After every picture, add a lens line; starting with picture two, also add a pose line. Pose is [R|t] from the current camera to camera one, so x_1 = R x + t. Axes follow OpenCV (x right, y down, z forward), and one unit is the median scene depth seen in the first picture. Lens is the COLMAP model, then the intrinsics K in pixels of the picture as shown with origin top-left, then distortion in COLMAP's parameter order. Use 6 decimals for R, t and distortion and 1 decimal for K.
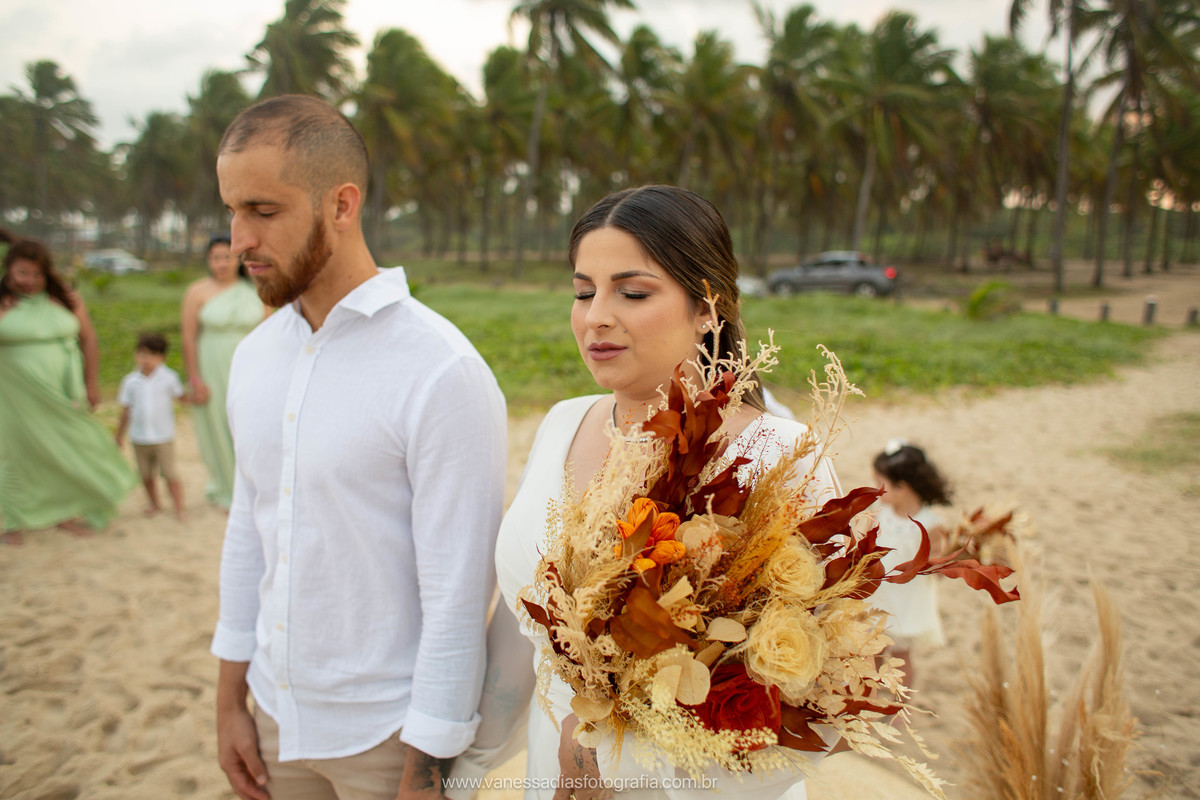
lens RADIAL K [[912.9, 0, 598.1], [0, 912.9, 341.6], [0, 0, 1]] dist [-0.036510, 0.000687]
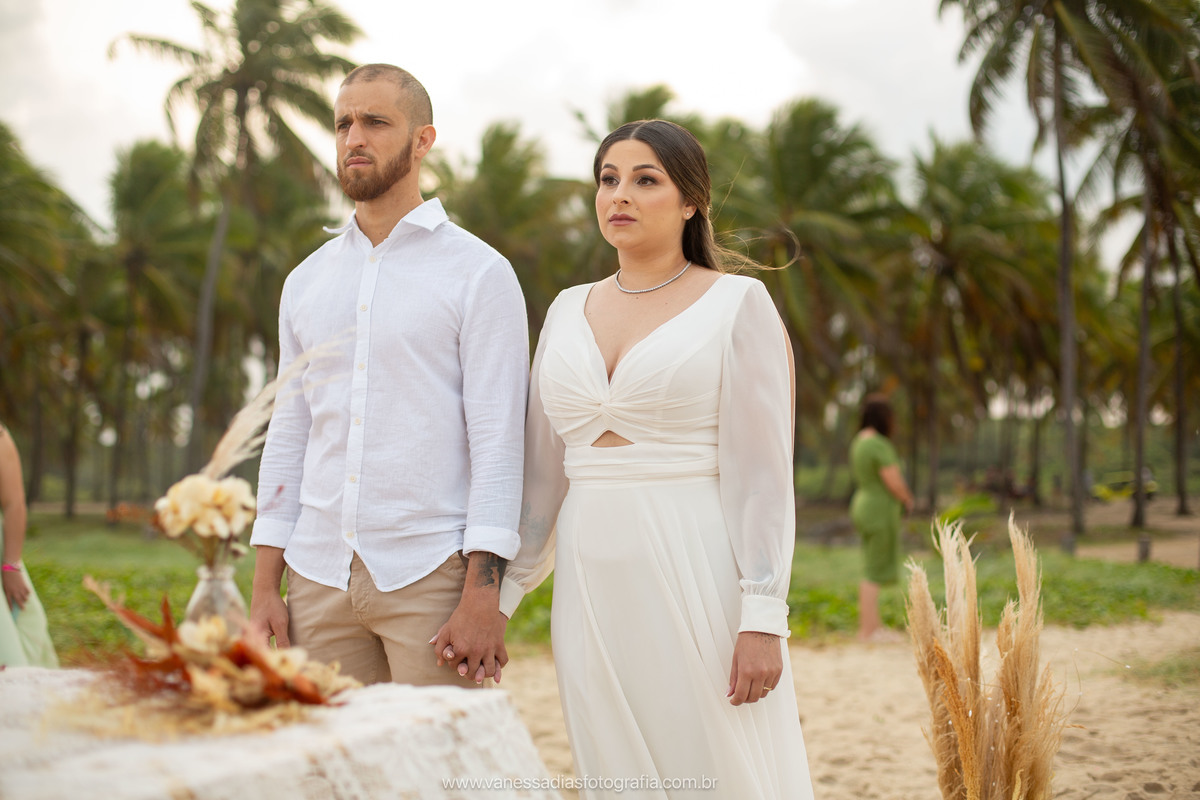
lens RADIAL K [[1886.1, 0, 600.0], [0, 1886.1, 400.0], [0, 0, 1]] dist [-0.128448, -0.113070]
pose [[0.980418, -0.004417, 0.196877, -0.061919], [0.043421, 0.979991, -0.194247, 0.084894], [-0.192080, 0.198992, 0.960993, -0.179205]]
